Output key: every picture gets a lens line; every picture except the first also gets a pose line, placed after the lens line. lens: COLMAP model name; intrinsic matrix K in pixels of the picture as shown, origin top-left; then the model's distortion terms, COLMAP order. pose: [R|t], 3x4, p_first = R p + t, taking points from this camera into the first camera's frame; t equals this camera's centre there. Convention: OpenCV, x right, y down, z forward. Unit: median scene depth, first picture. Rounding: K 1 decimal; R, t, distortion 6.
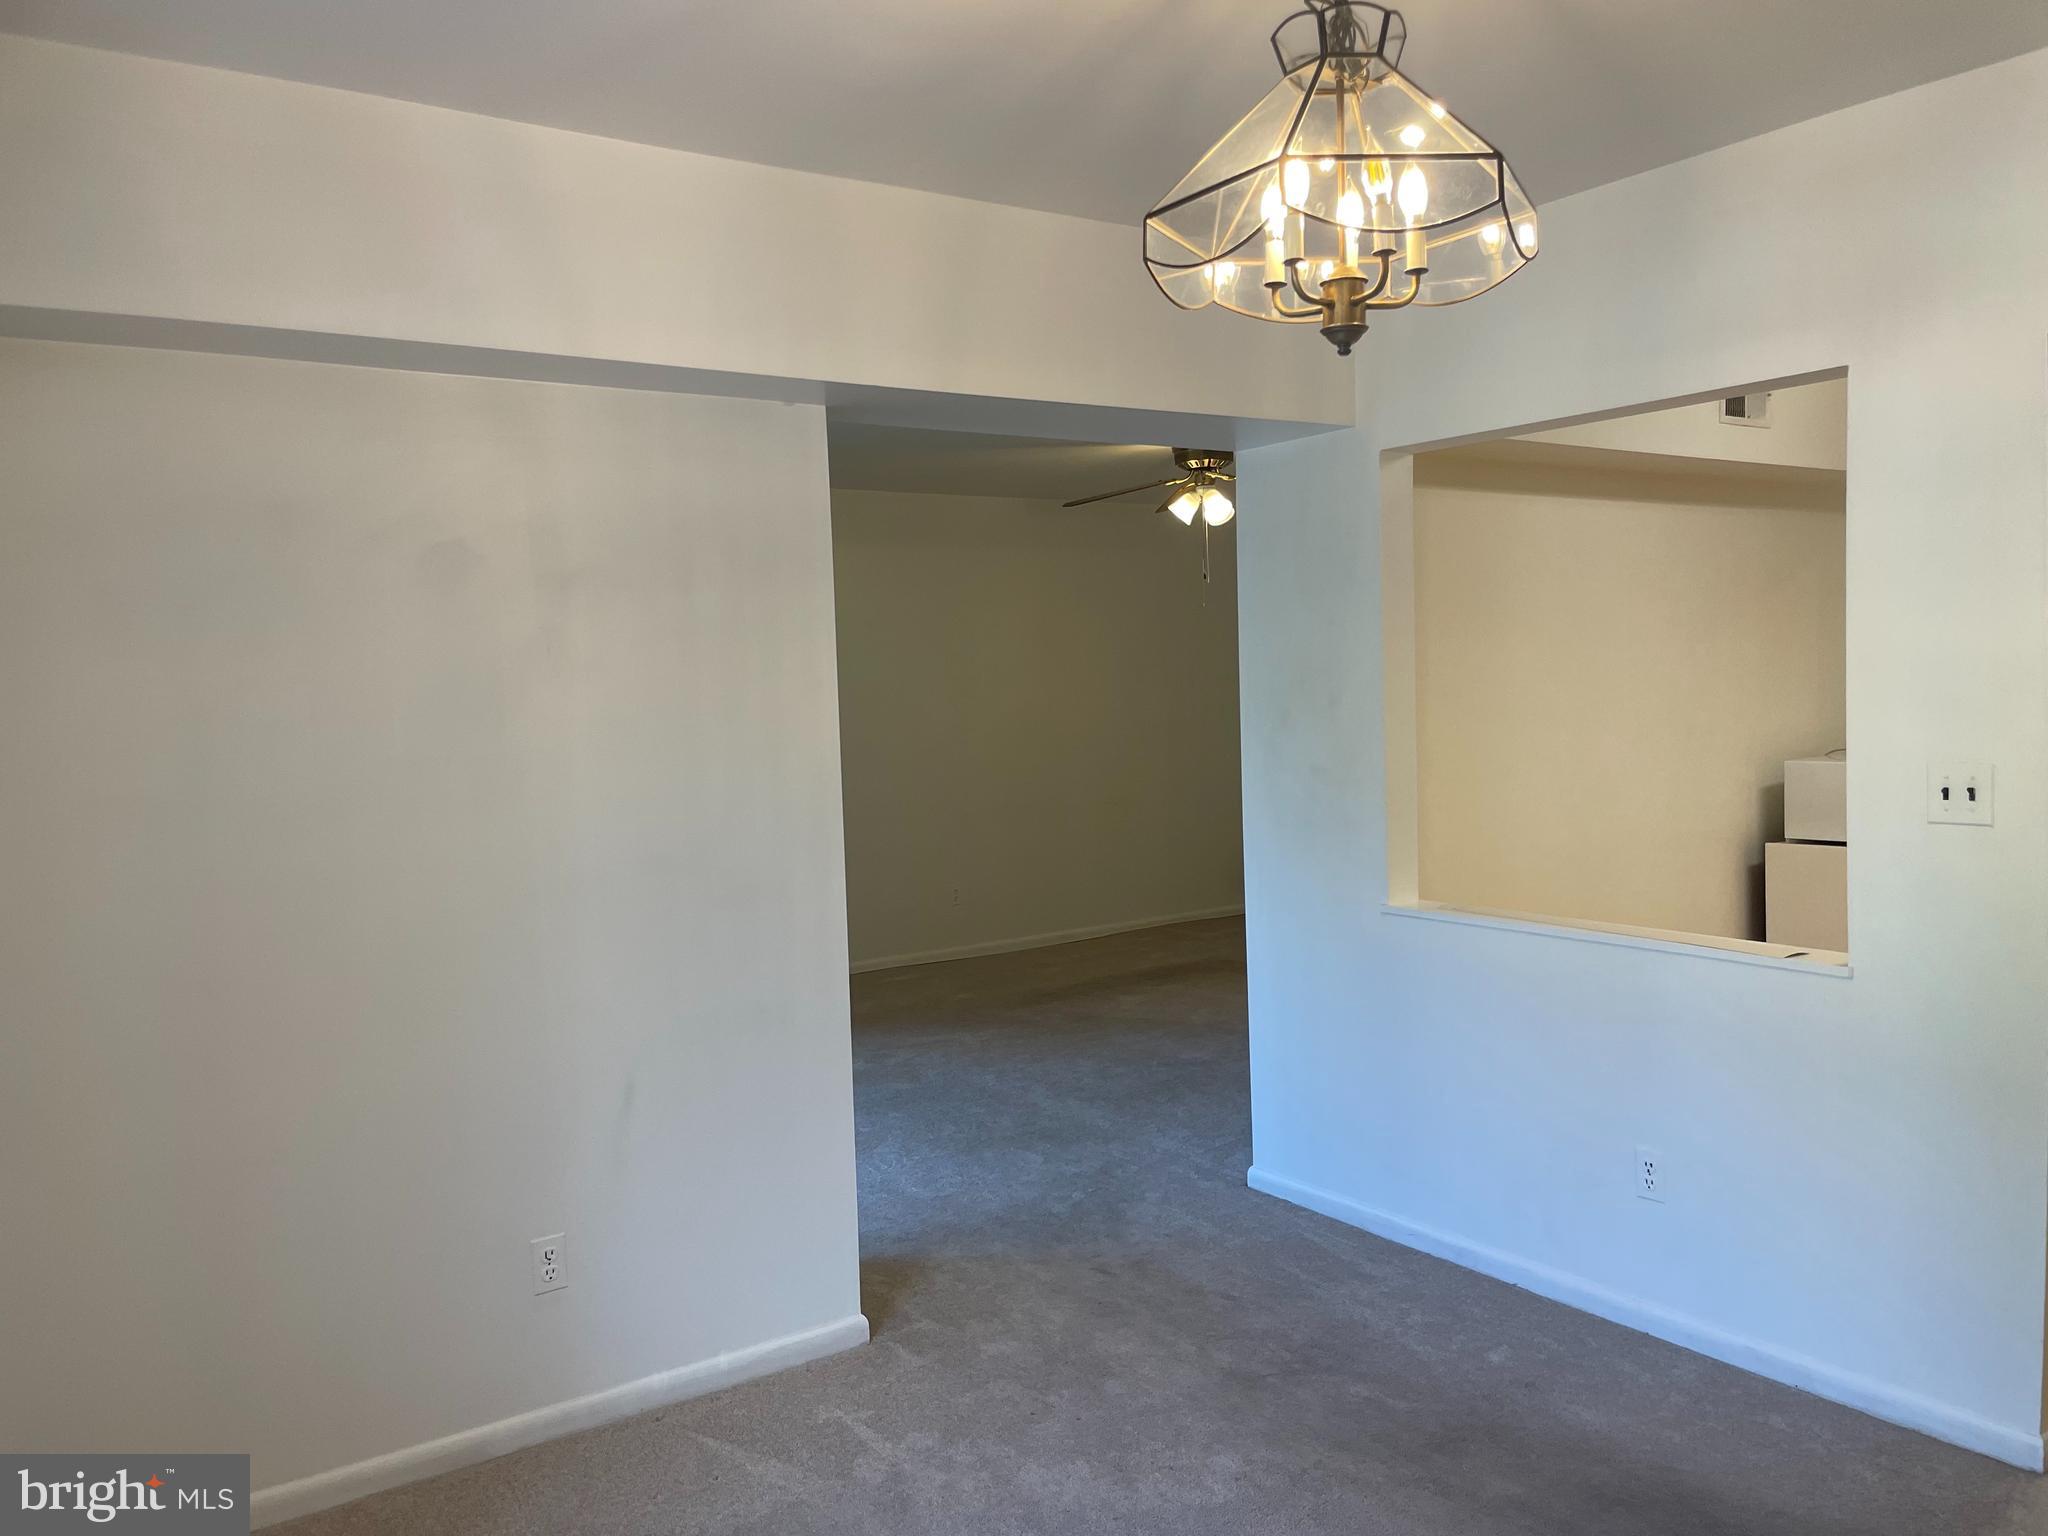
lens RADIAL K [[1569.7, 0, 1026.8], [0, 1569.7, 762.9], [0, 0, 1]] dist [0.098681, -0.126764]
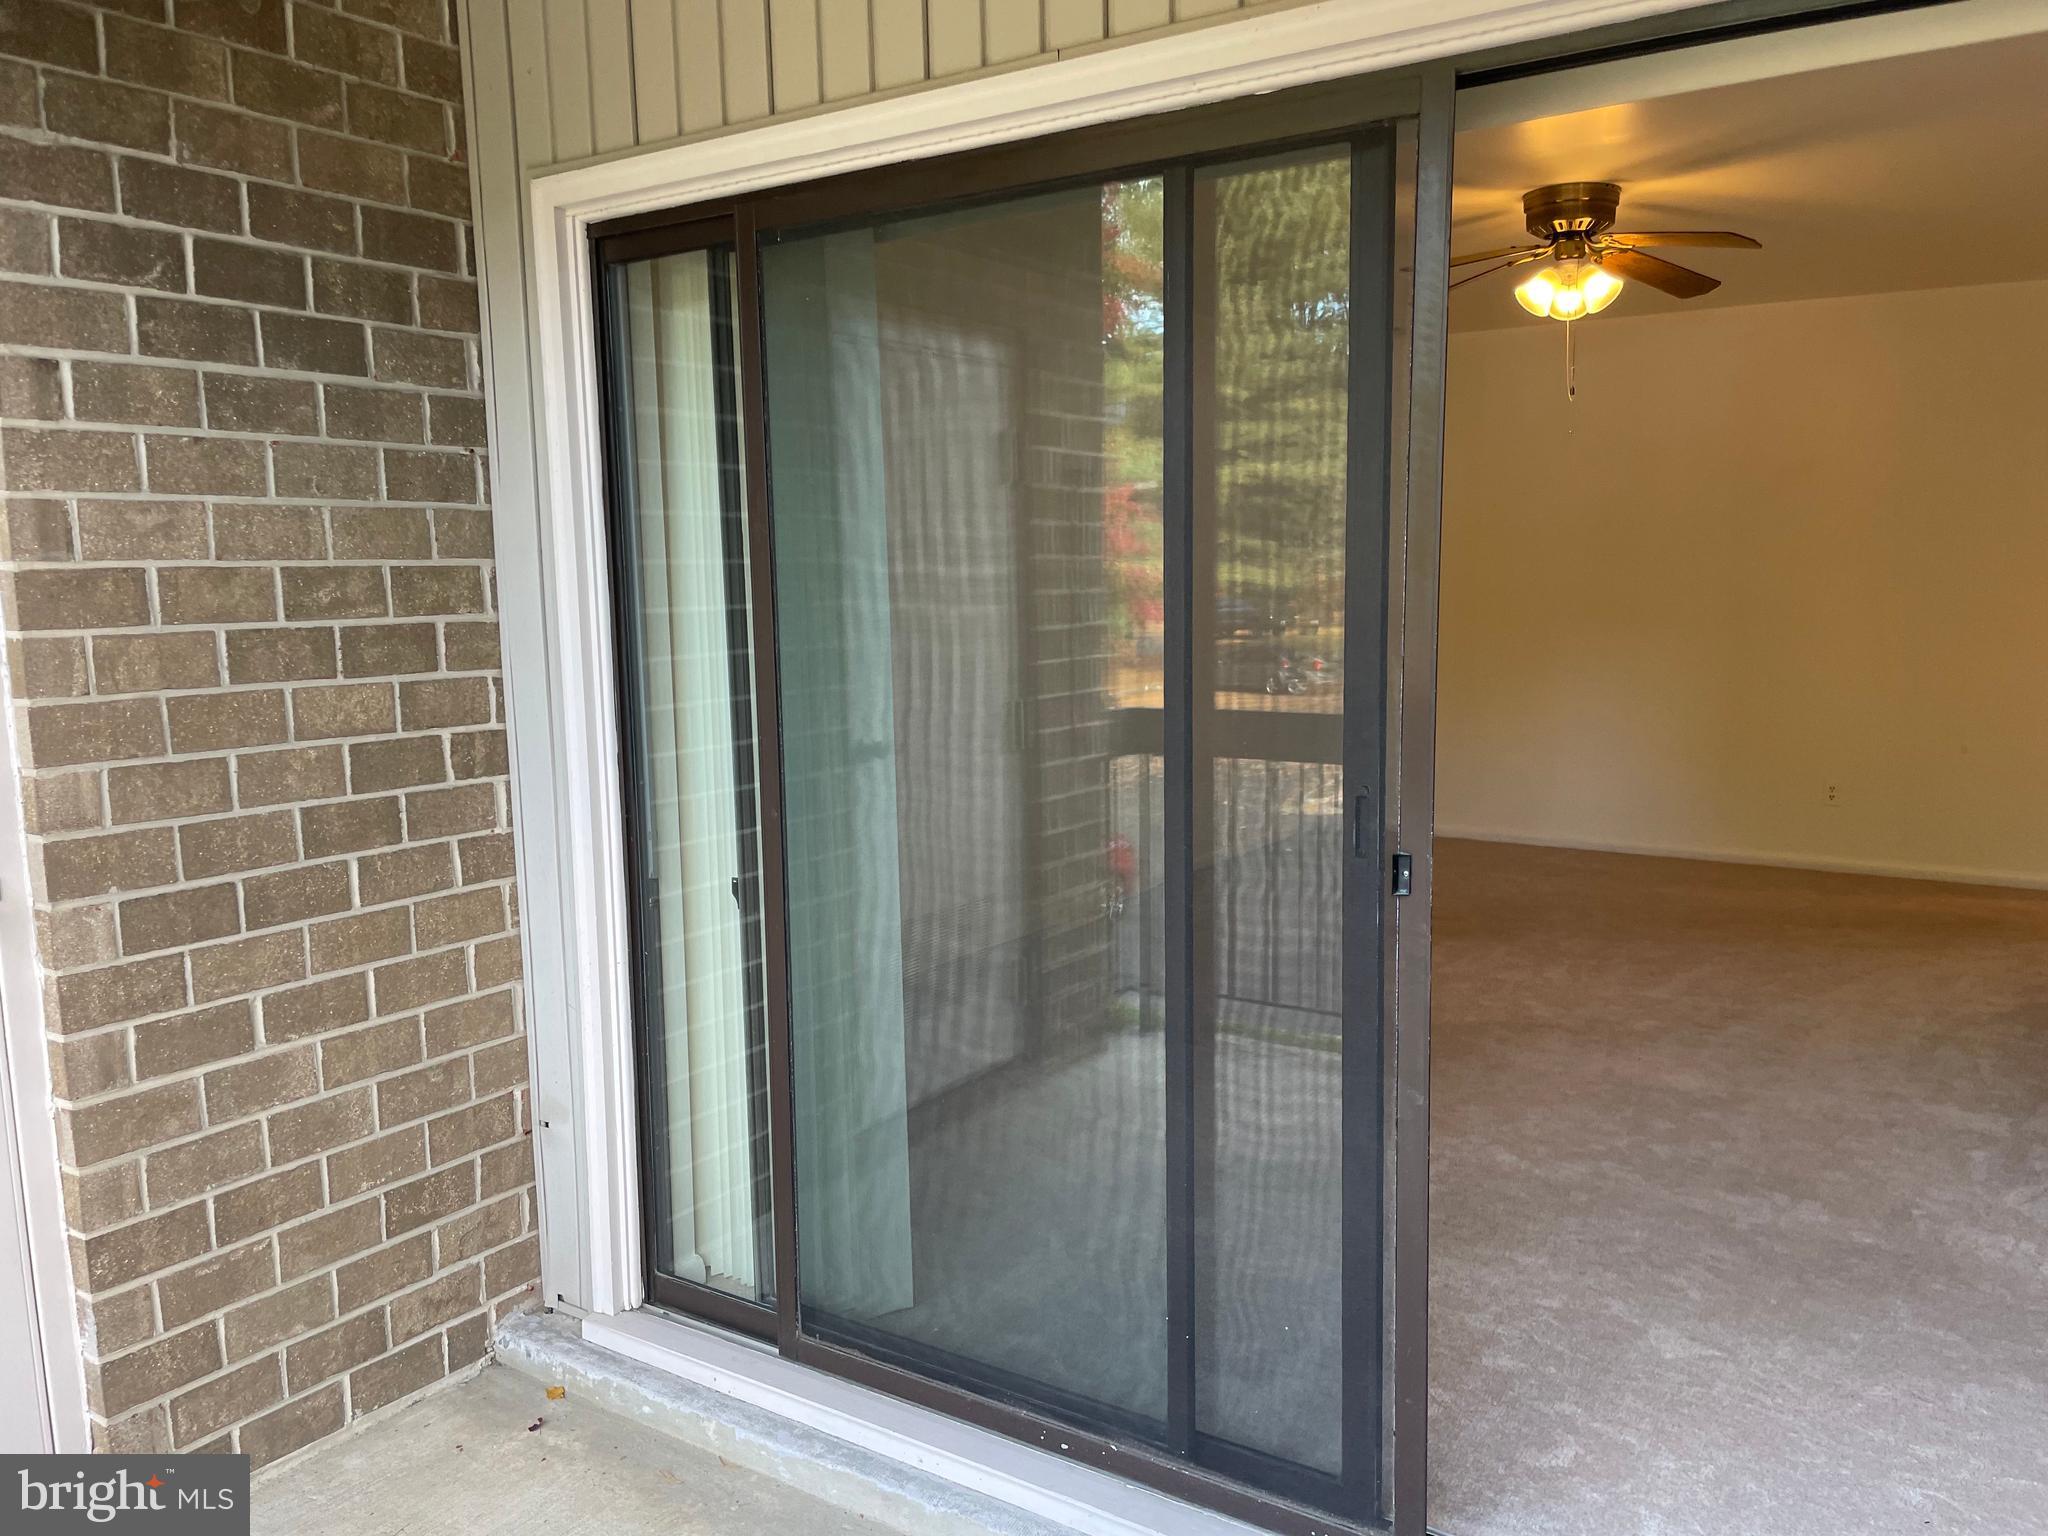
lens RADIAL K [[1569.7, 0, 1024.4], [0, 1569.7, 775.0], [0, 0, 1]] dist [0.098681, -0.126764]
pose [[0.932957, -0.040079, 0.357750, -0.427996], [0.013423, 0.996965, 0.076684, -0.007316], [-0.359738, -0.066741, 0.930663, 0.479634]]
